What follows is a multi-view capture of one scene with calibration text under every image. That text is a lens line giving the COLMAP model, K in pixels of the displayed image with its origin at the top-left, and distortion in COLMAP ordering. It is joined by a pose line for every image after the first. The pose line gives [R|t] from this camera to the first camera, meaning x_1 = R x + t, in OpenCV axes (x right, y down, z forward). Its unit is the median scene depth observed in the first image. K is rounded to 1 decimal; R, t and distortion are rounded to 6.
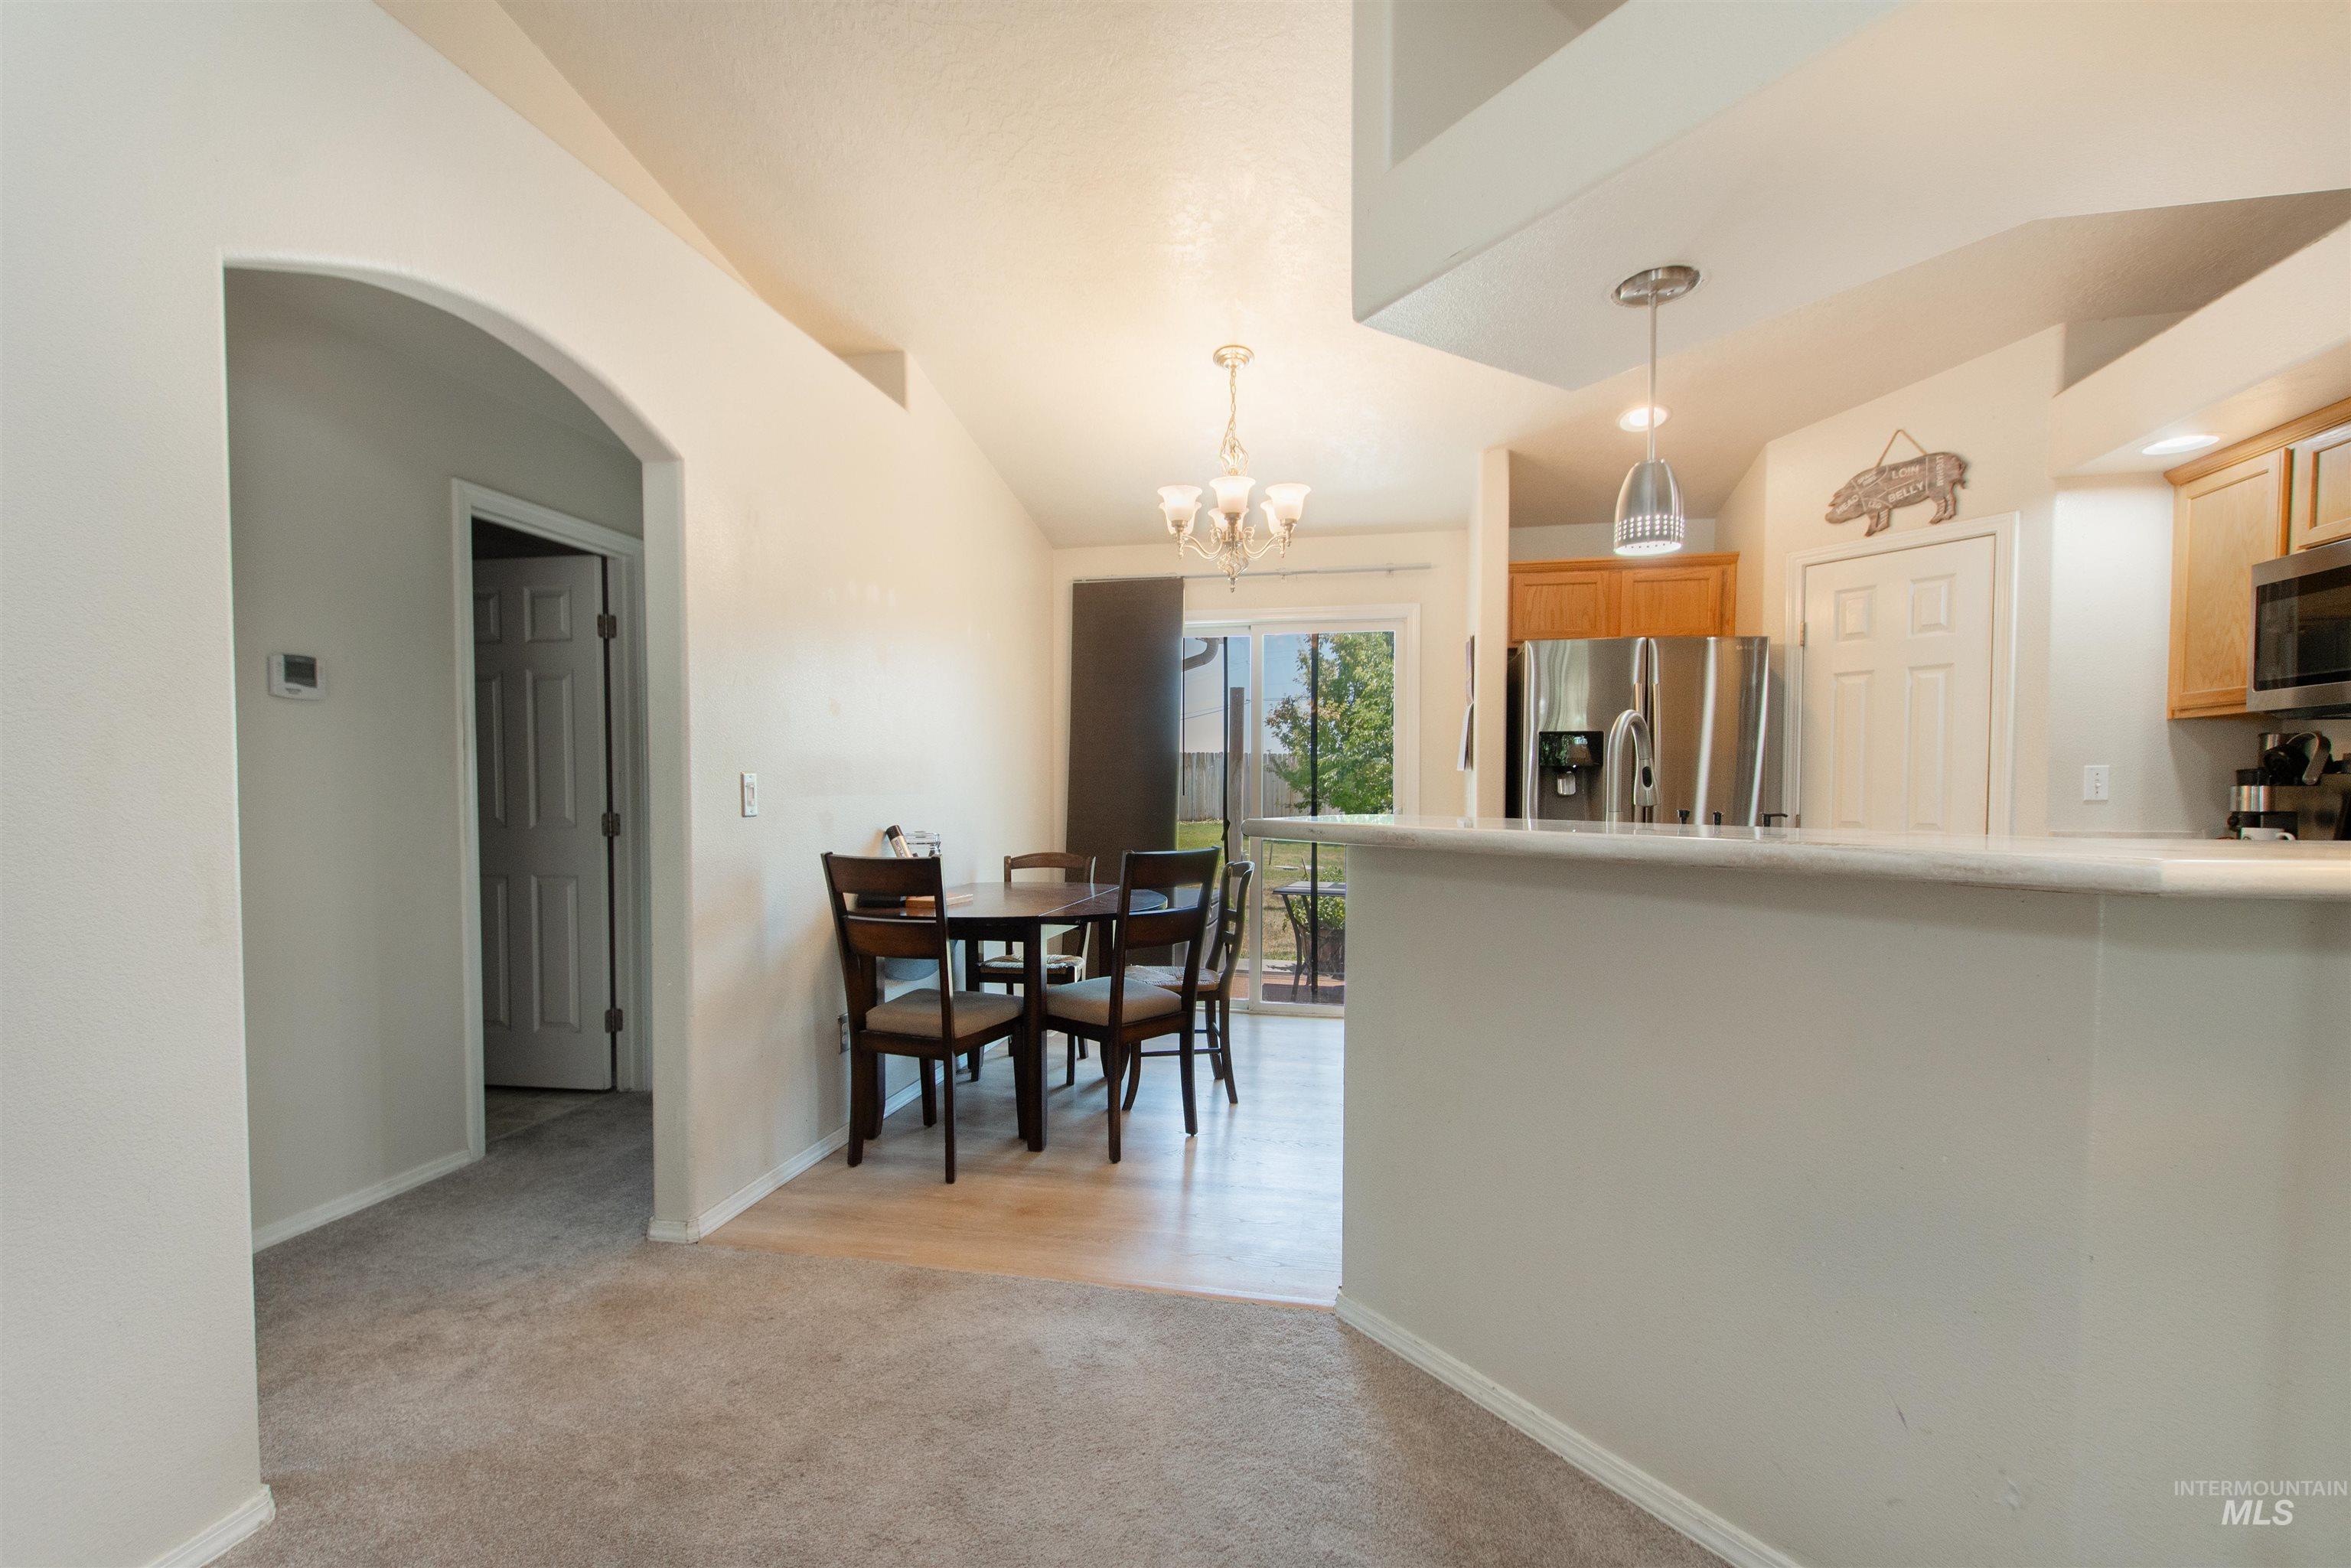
lens RADIAL K [[1047.1, 0, 1169.4], [0, 1047.1, 827.5], [0, 0, 1]] dist [-0.001641, -0.000153]
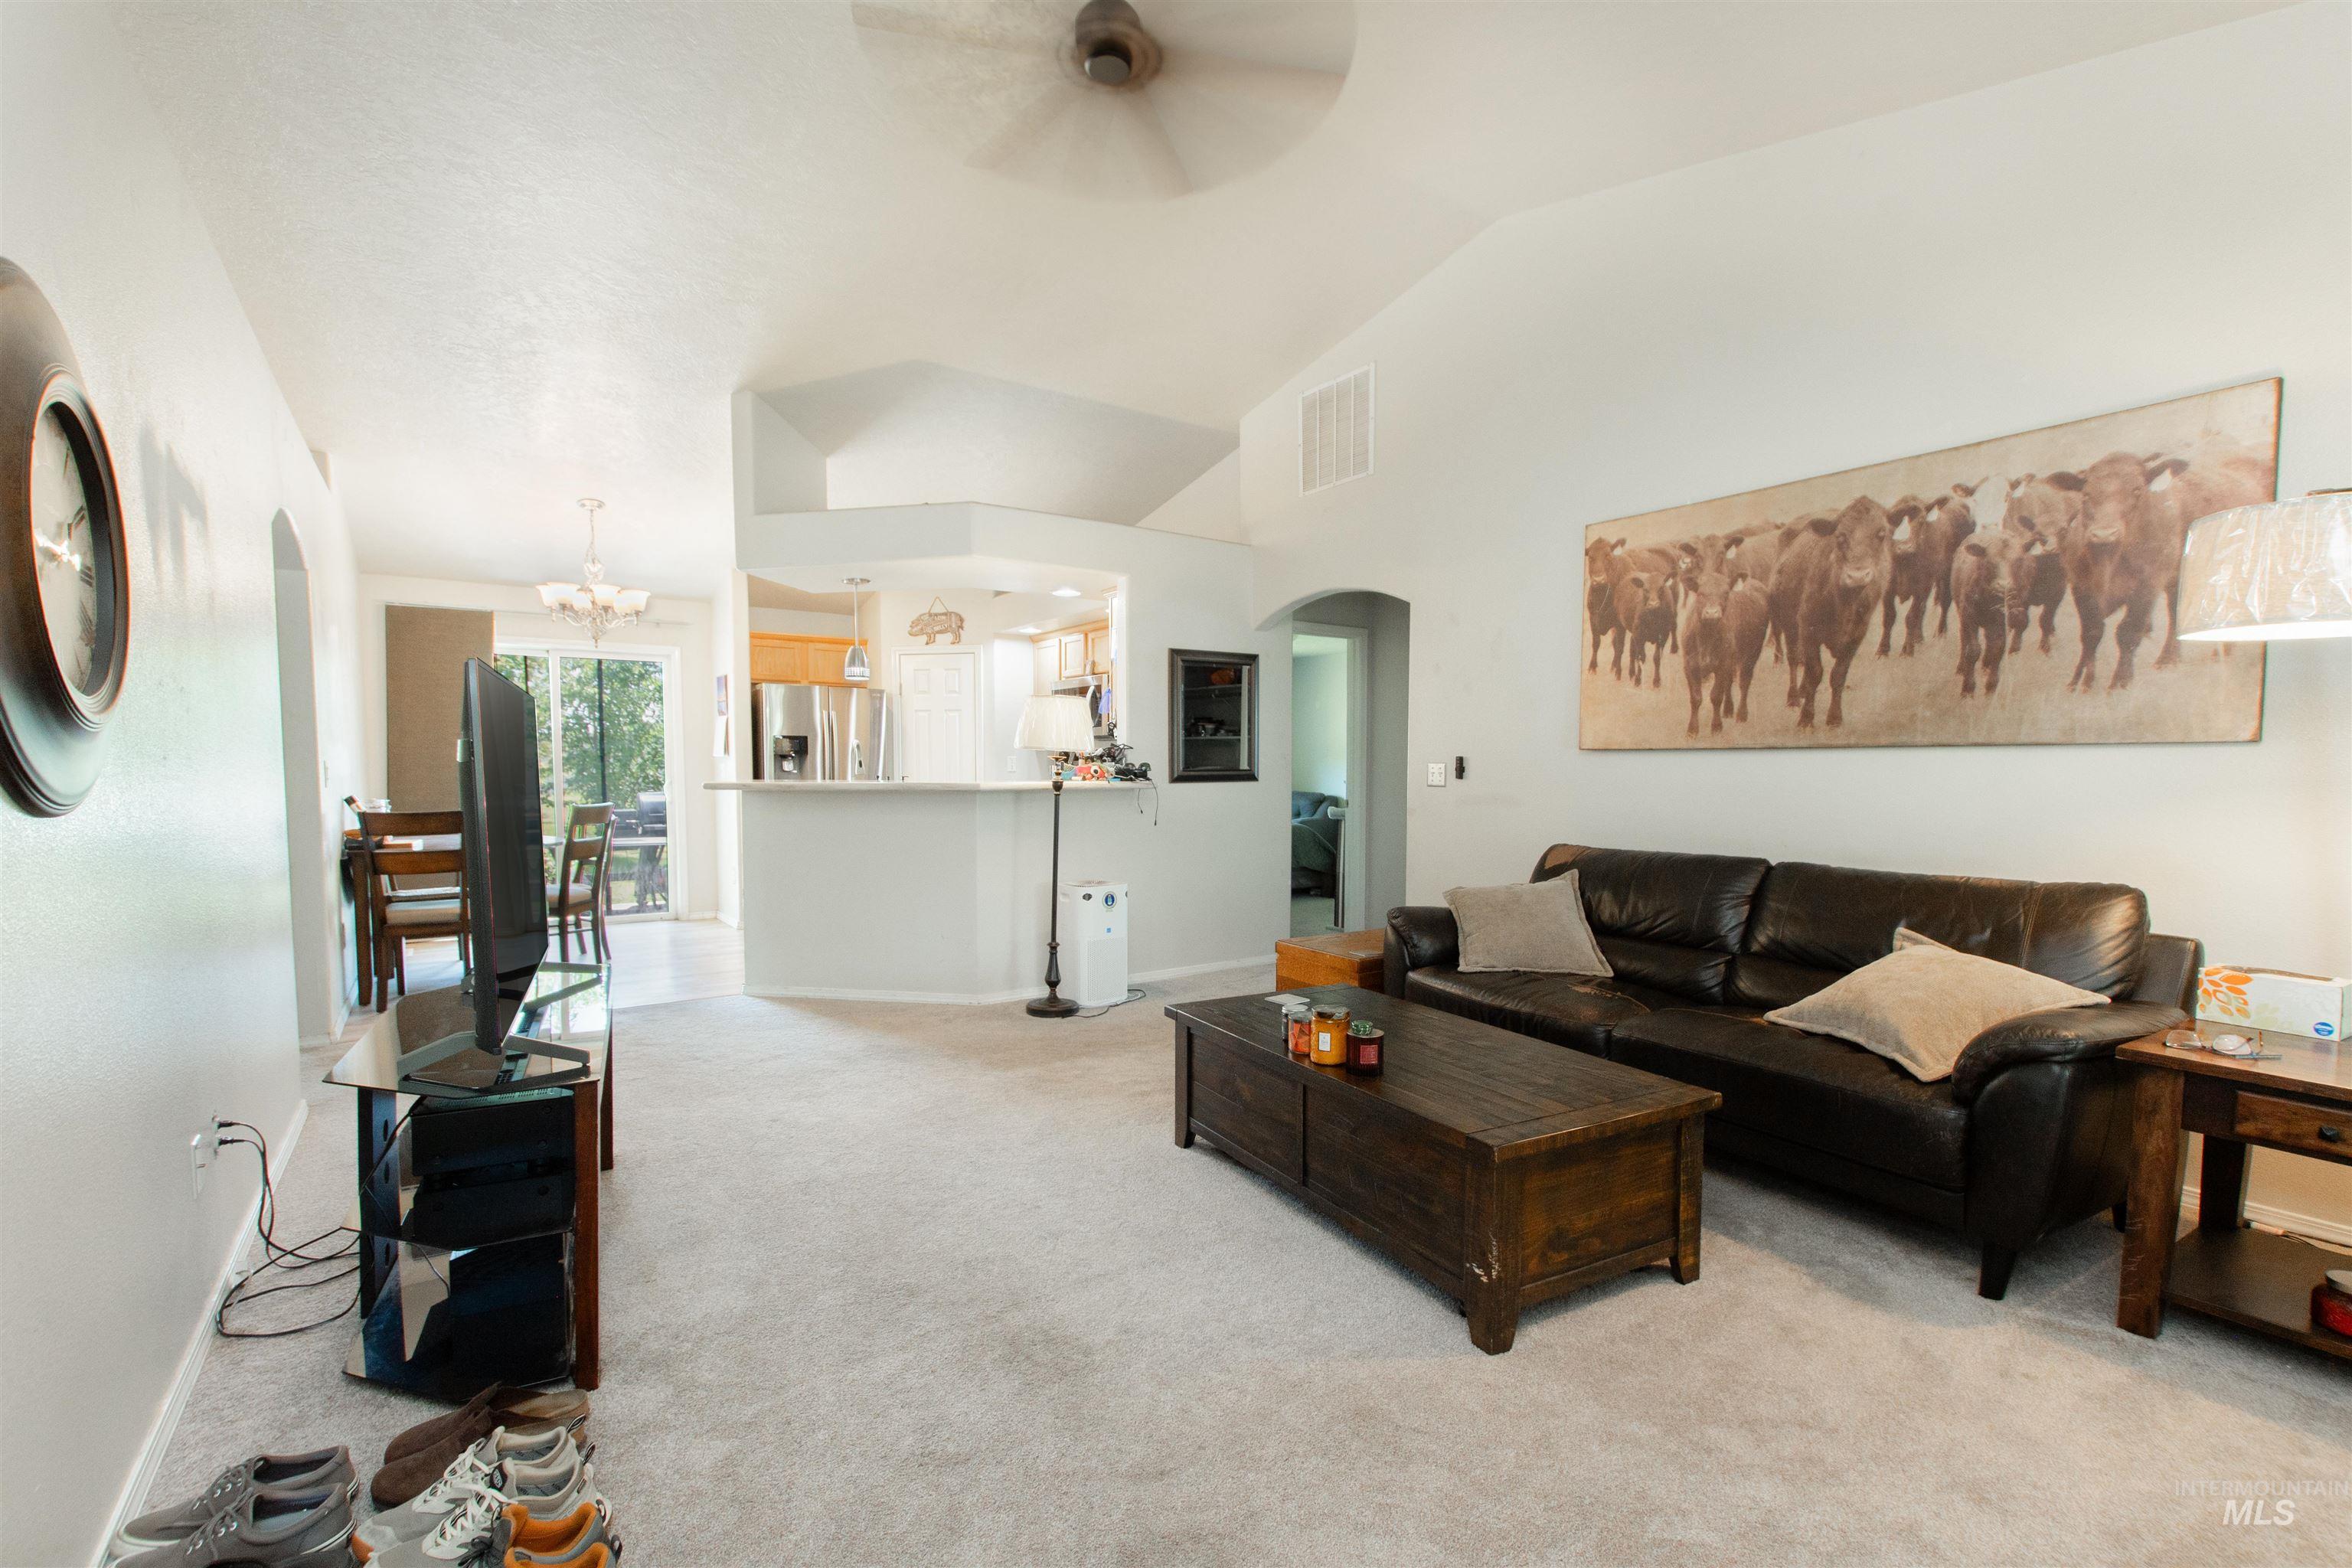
lens RADIAL K [[1047.5, 0, 1169.9], [0, 1047.5, 827.5], [0, 0, 1]] dist [-0.001641, -0.000153]
pose [[0.682293, -0.044681, 0.729712, -0.554369], [0.027502, 0.998993, 0.035455, 0.022071], [-0.730561, -0.004122, 0.682835, -0.802628]]
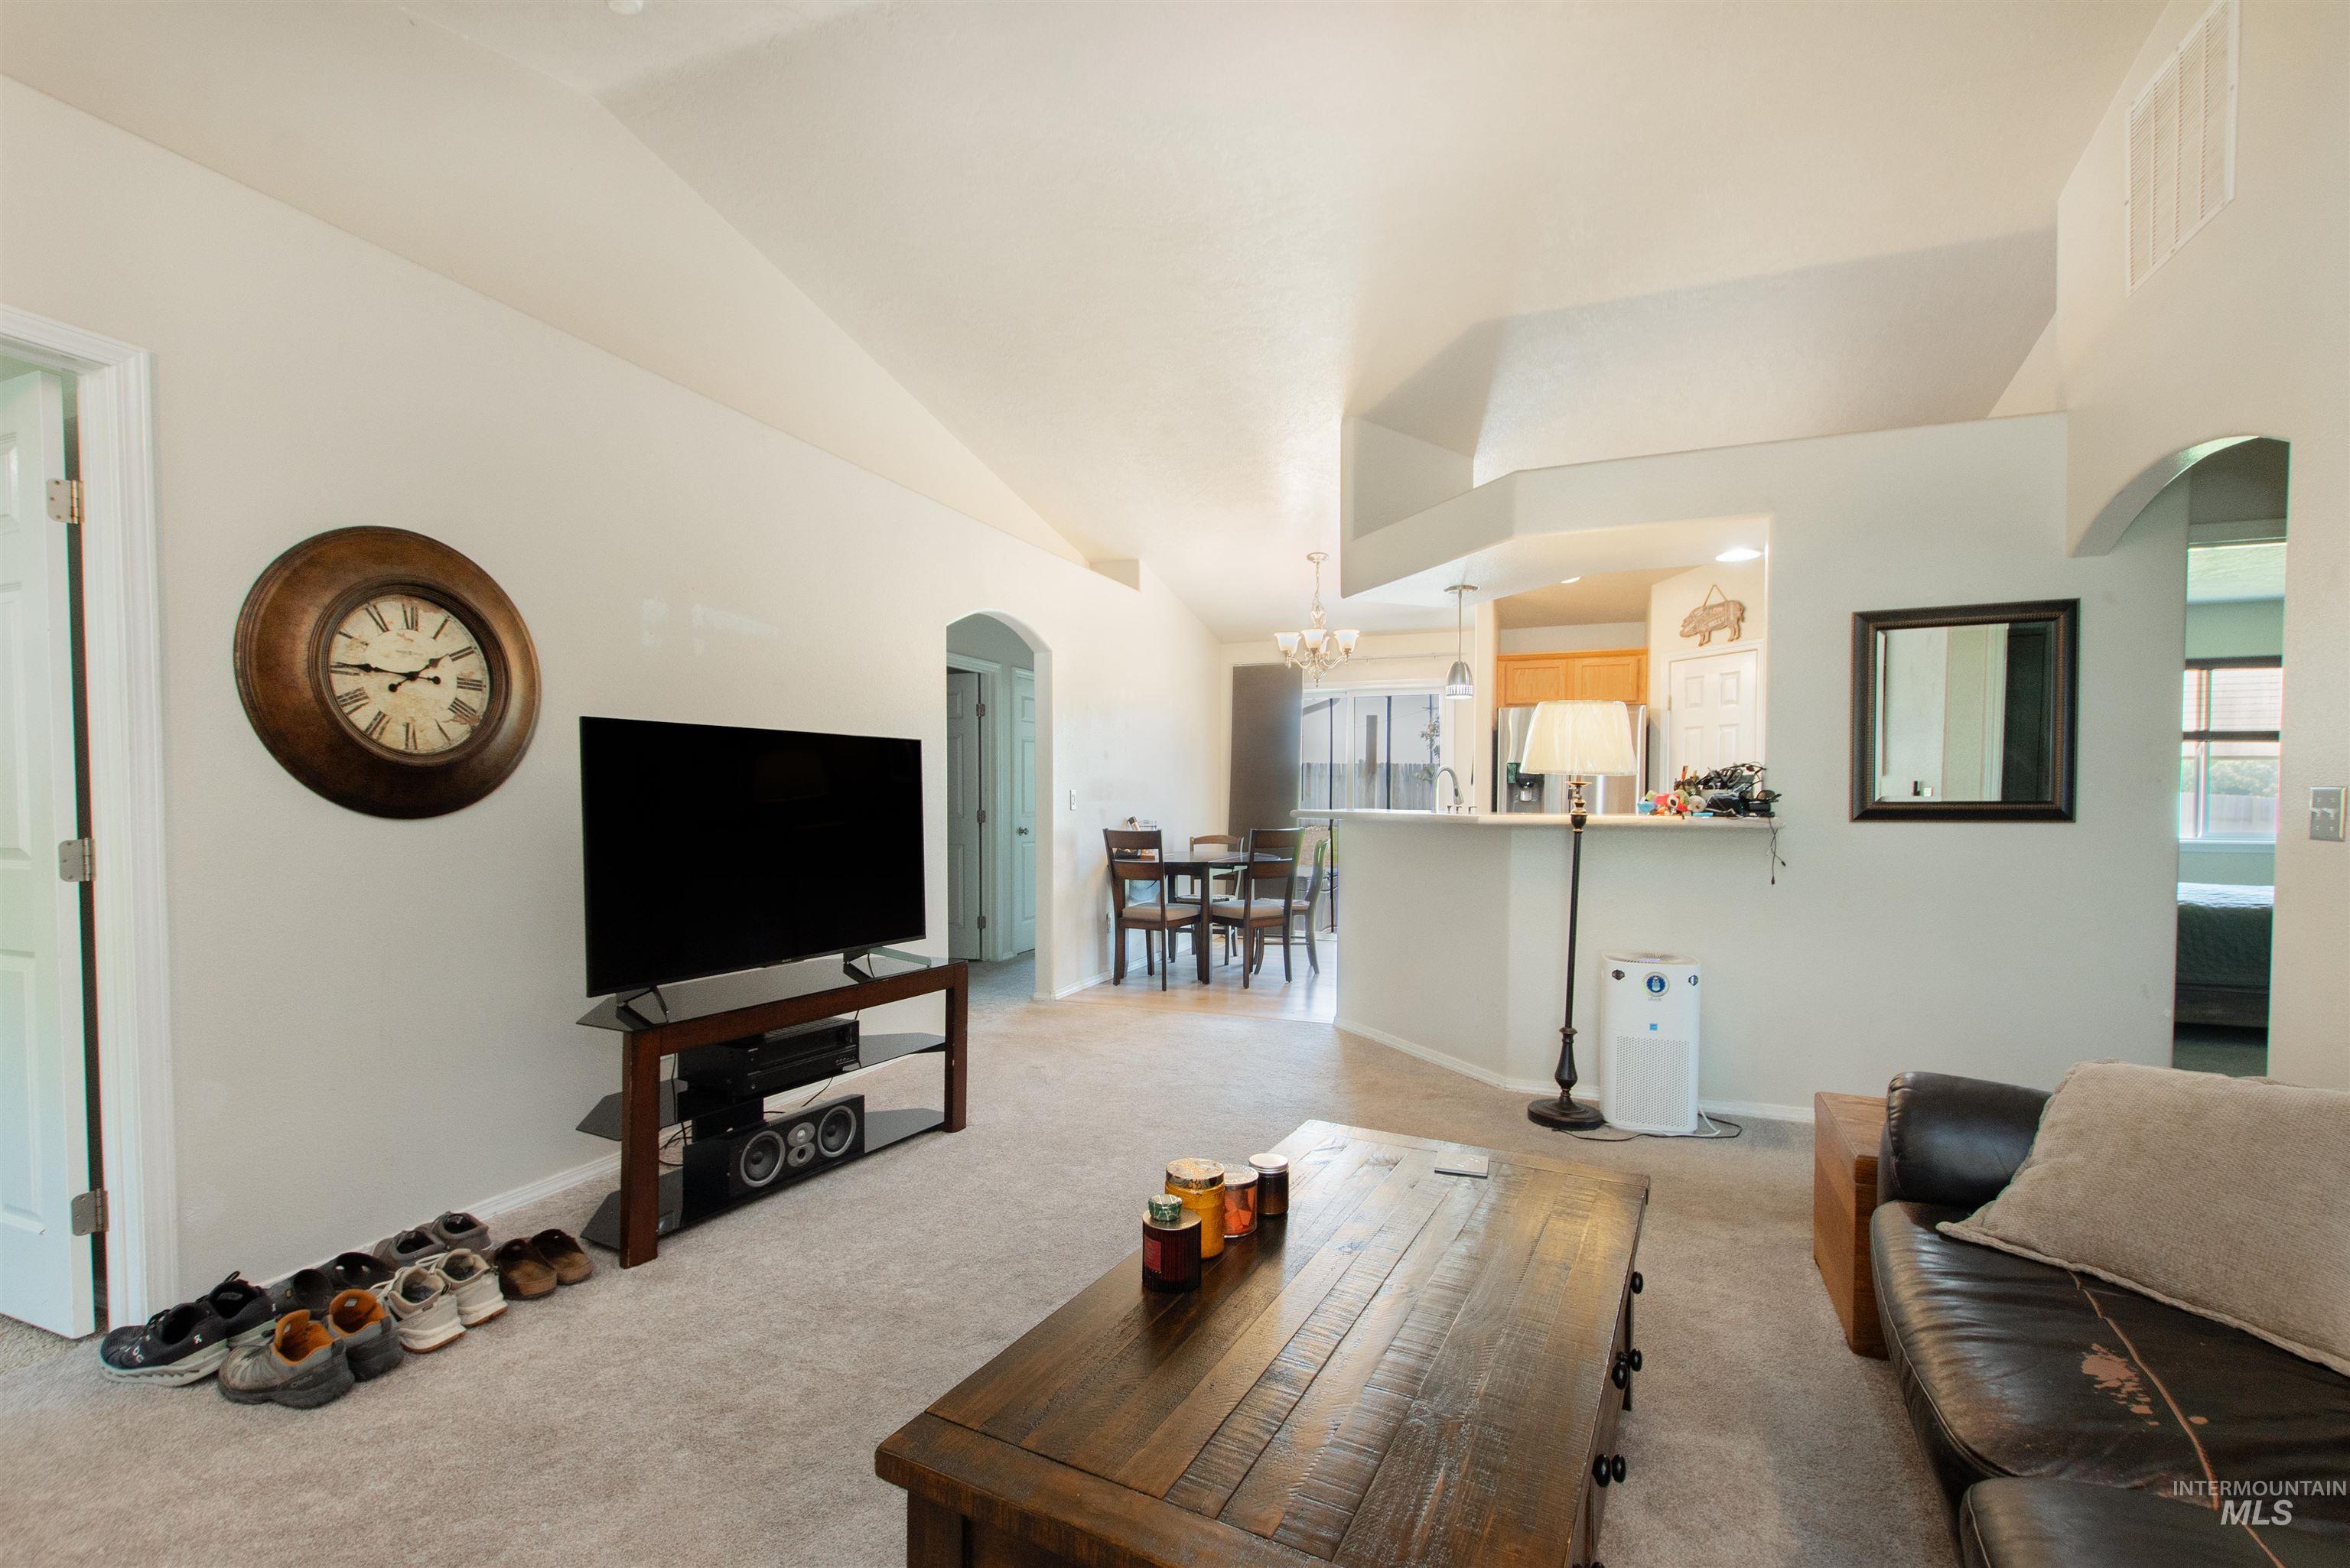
lens RADIAL K [[1046.6, 0, 1168.9], [0, 1046.6, 827.5], [0, 0, 1]] dist [-0.001641, -0.000153]
pose [[0.986256, 0.004877, -0.165154, 0.111089], [-0.005569, 0.999978, -0.003722, 0.024589], [0.165132, 0.004591, 0.986261, -0.839355]]
